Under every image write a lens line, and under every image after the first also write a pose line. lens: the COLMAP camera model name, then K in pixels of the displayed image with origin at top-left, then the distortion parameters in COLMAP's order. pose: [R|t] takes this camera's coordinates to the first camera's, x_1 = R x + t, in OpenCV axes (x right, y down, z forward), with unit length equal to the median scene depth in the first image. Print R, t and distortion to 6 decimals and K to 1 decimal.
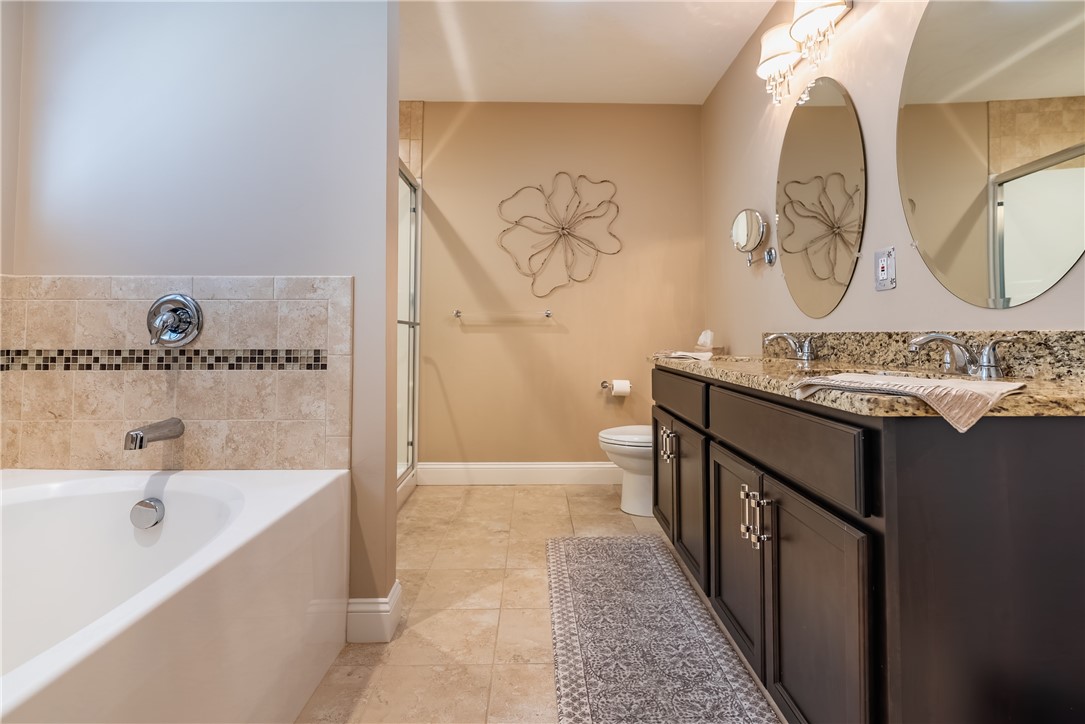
lens RADIAL K [[514.1, 0, 536.8], [0, 514.1, 311.1], [0, 0, 1]] dist [-0.003025, 0.000878]
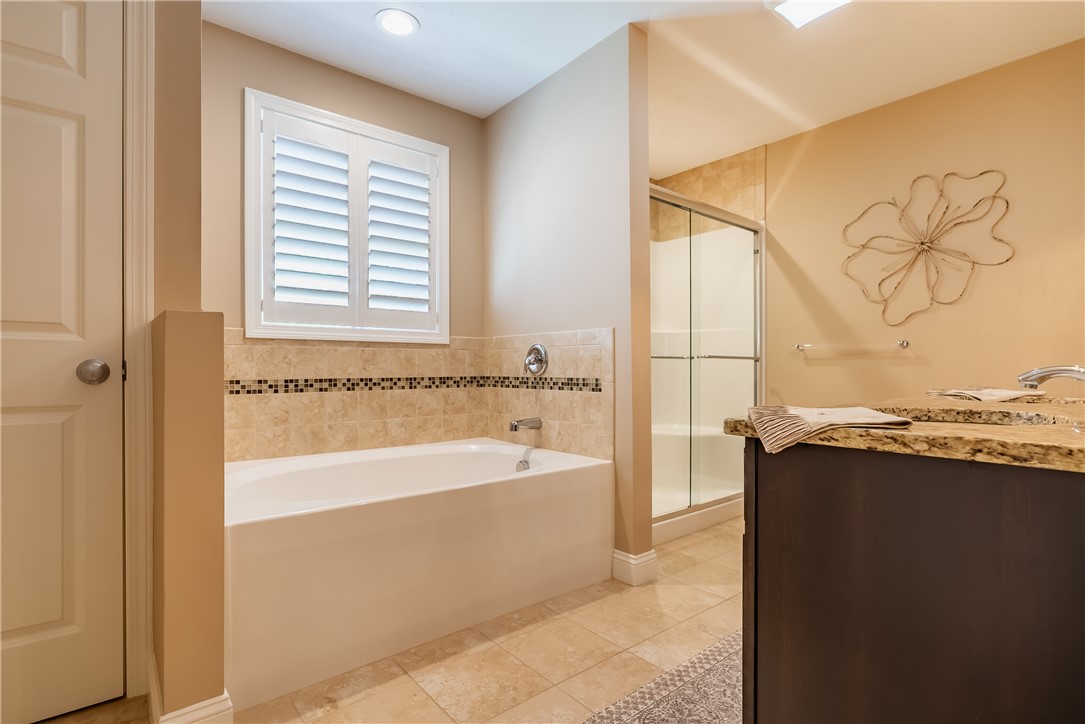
lens RADIAL K [[514.1, 0, 550.3], [0, 514.1, 366.8], [0, 0, 1]] dist [-0.003025, 0.000878]
pose [[0.640095, -0.003193, -0.768289, 0.624426], [0.036751, 0.998974, 0.026467, -0.002509], [0.767416, -0.045177, 0.639556, -0.049716]]
